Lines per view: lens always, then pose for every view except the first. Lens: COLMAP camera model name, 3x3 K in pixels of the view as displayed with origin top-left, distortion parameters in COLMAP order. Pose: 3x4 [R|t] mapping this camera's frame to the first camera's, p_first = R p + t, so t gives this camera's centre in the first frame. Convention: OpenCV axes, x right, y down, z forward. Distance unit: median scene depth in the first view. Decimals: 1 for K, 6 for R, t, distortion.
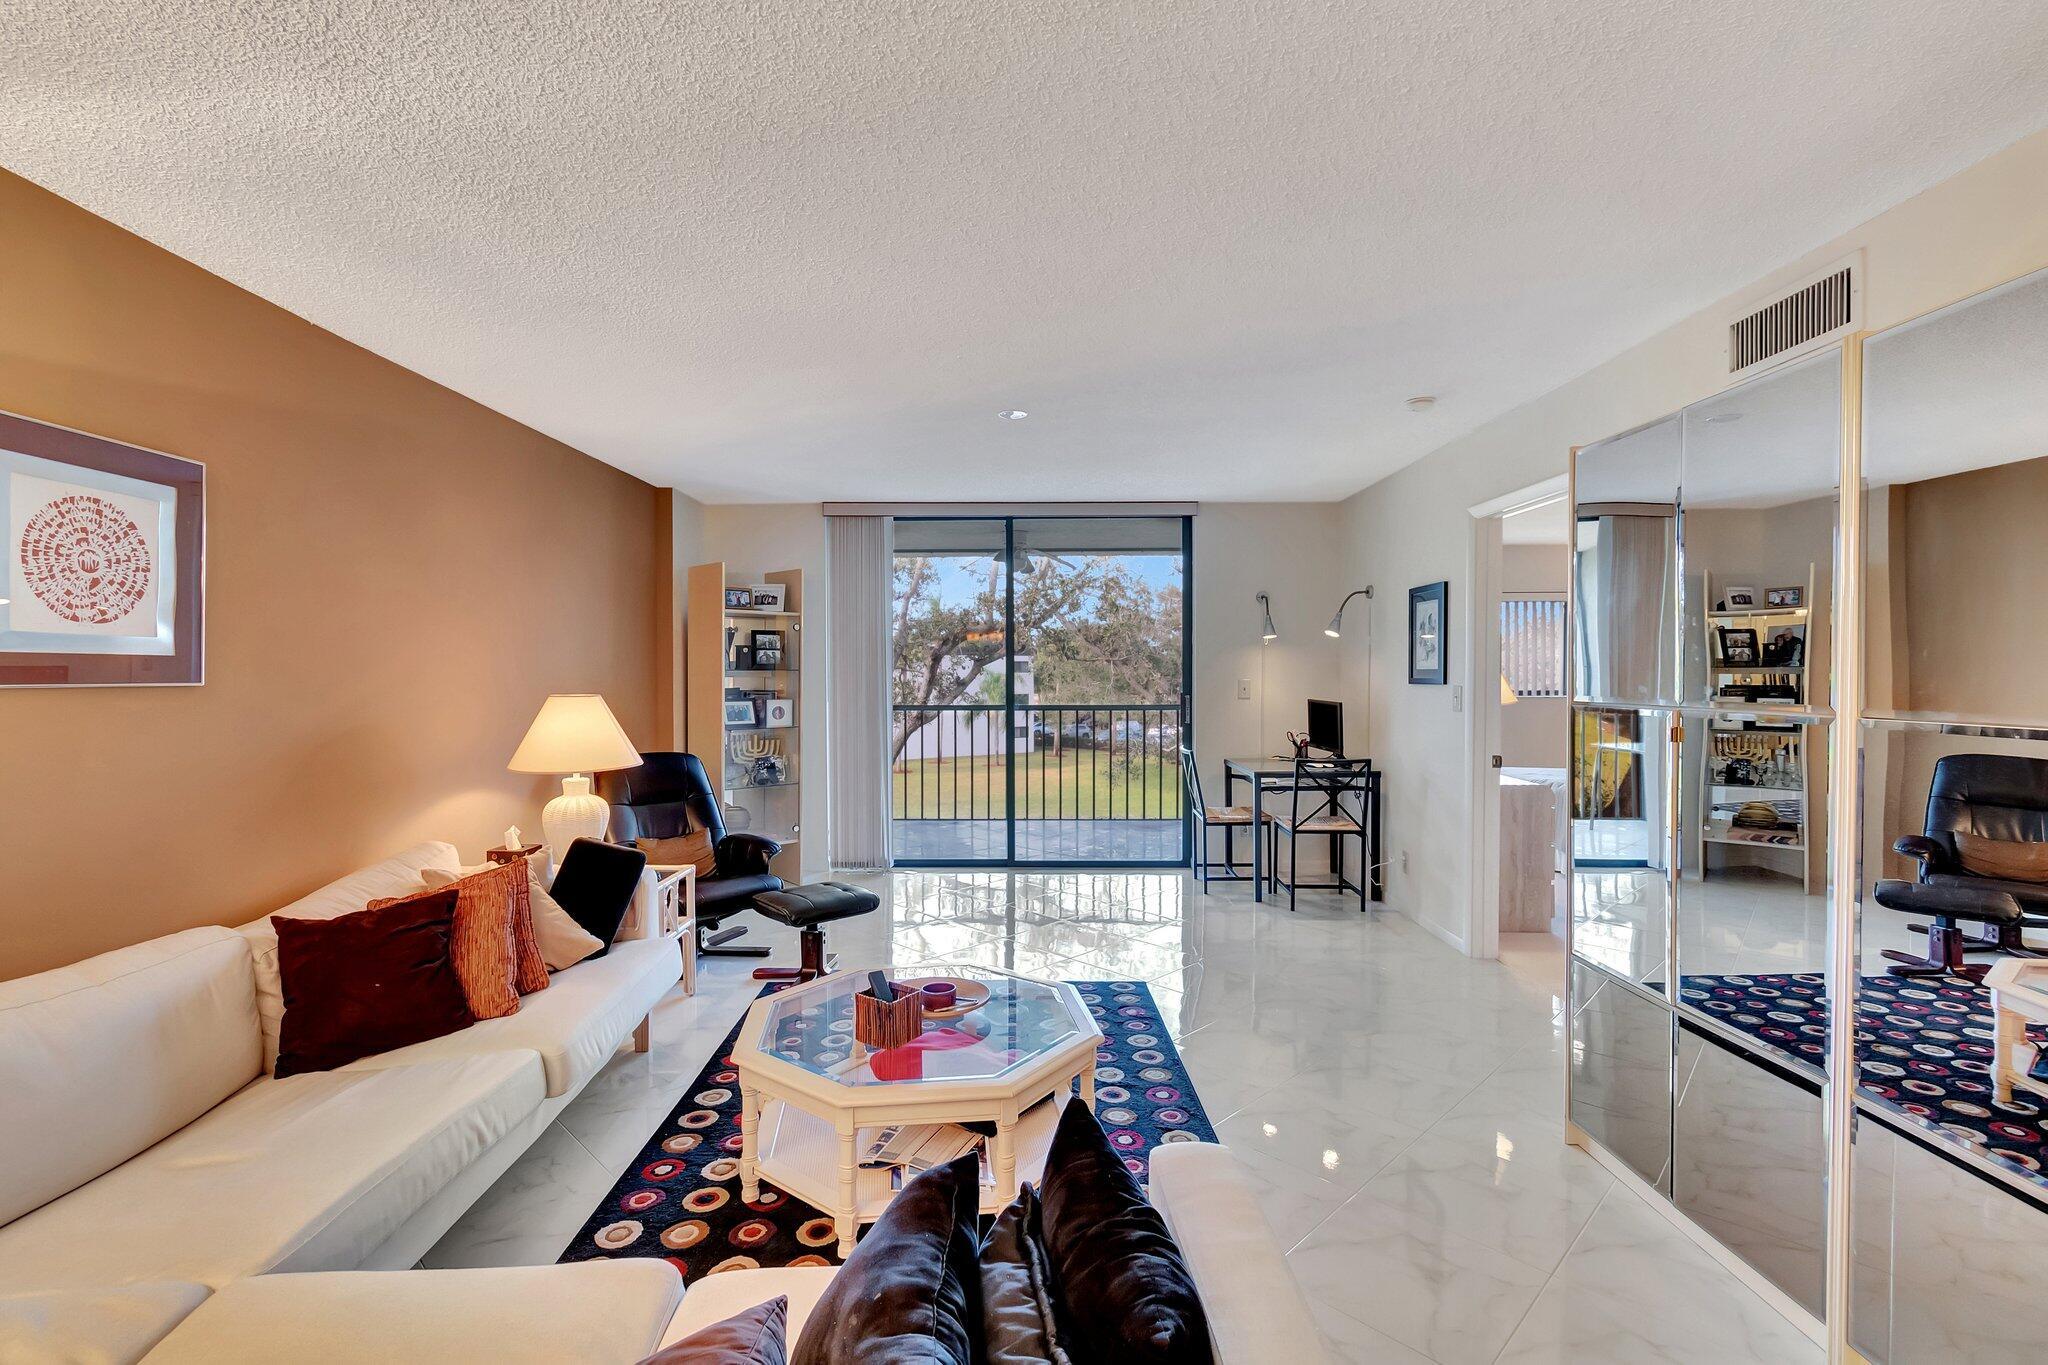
lens RADIAL K [[910.7, 0, 1006.8], [0, 910.7, 683.0], [0, 0, 1]] dist [0.000119, -0.000257]
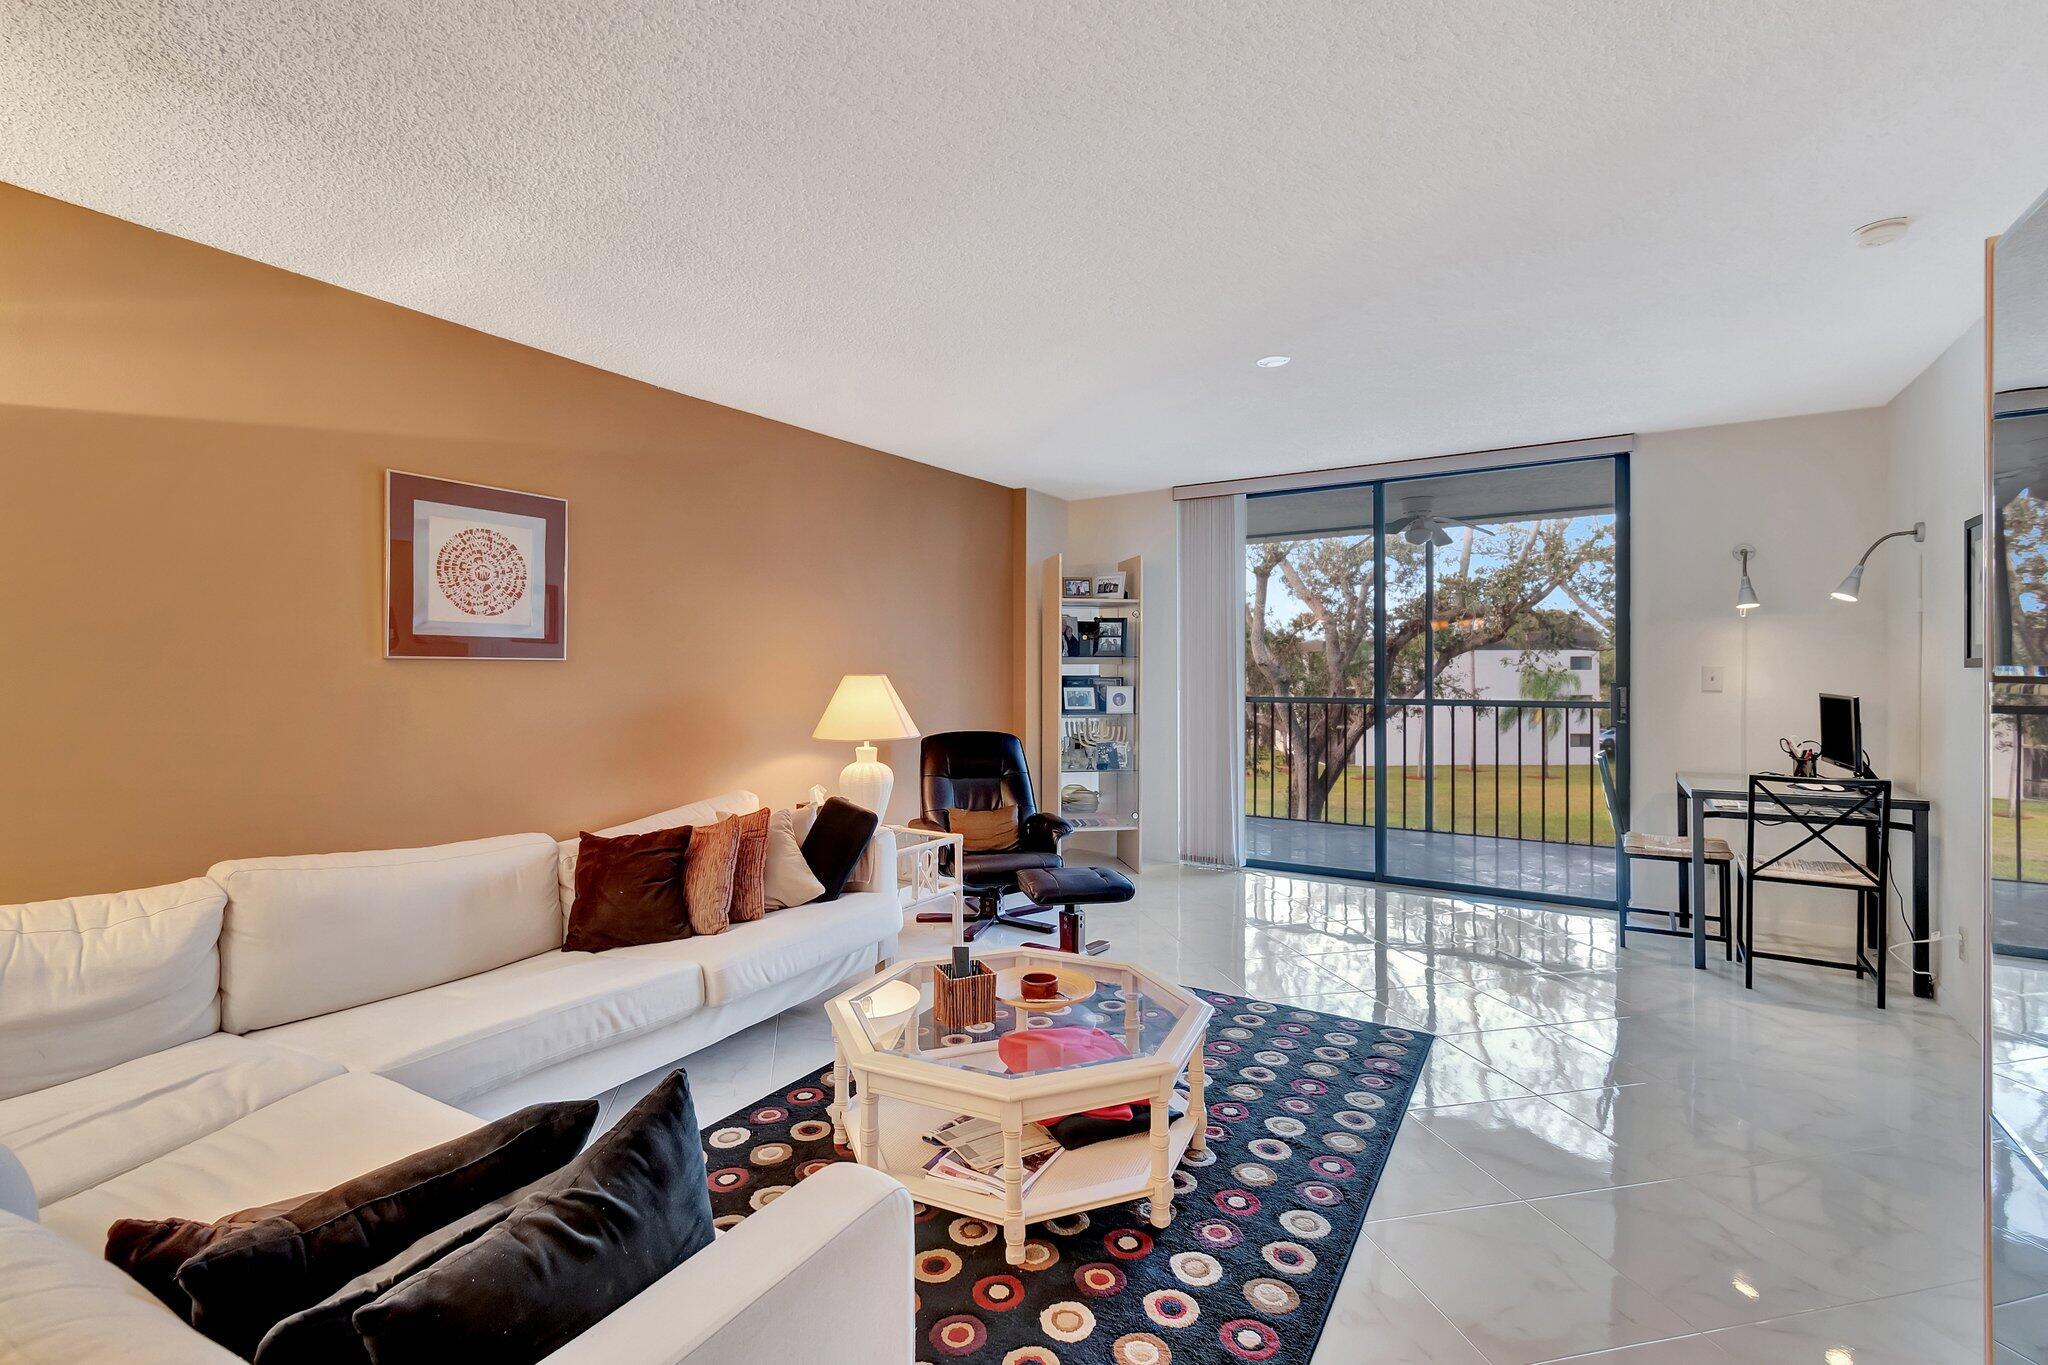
lens RADIAL K [[905.6, 0, 1010.5], [0, 905.6, 666.7], [0, 0, 1]] dist [0.000078, 0.000342]
pose [[0.847593, -0.002305, -0.530643, 0.203701], [-0.006360, 0.999875, -0.014501, 0.013648], [0.530609, 0.015666, 0.847472, 0.094211]]
